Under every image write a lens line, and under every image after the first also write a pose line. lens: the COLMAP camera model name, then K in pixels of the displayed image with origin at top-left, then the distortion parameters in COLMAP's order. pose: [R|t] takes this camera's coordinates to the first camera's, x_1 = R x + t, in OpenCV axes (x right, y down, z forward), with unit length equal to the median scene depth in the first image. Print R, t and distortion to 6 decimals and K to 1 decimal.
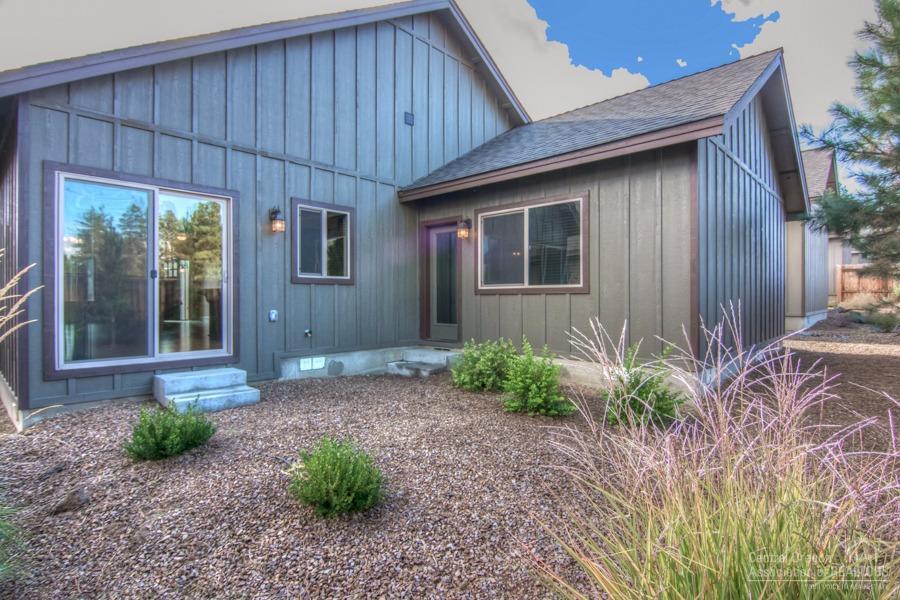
lens RADIAL K [[478.8, 0, 450.9], [0, 478.8, 297.2], [0, 0, 1]] dist [-0.001482, -0.010330]
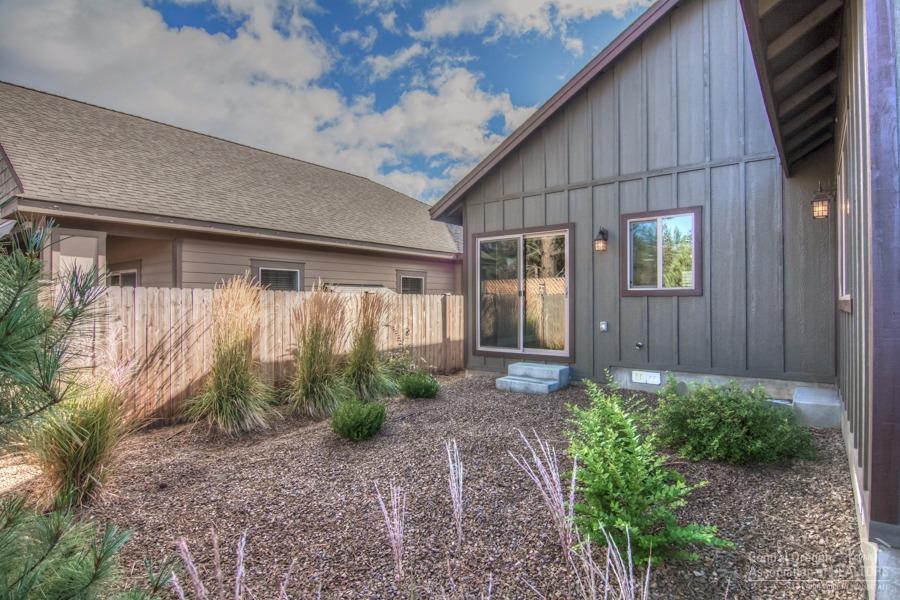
lens RADIAL K [[478.8, 0, 451.4], [0, 478.8, 304.0], [0, 0, 1]] dist [-0.001482, -0.010330]
pose [[0.070815, -0.004224, -0.997481, 0.676337], [0.004029, 0.999984, -0.003948, -0.009957], [0.997481, -0.003739, 0.070830, 0.547457]]
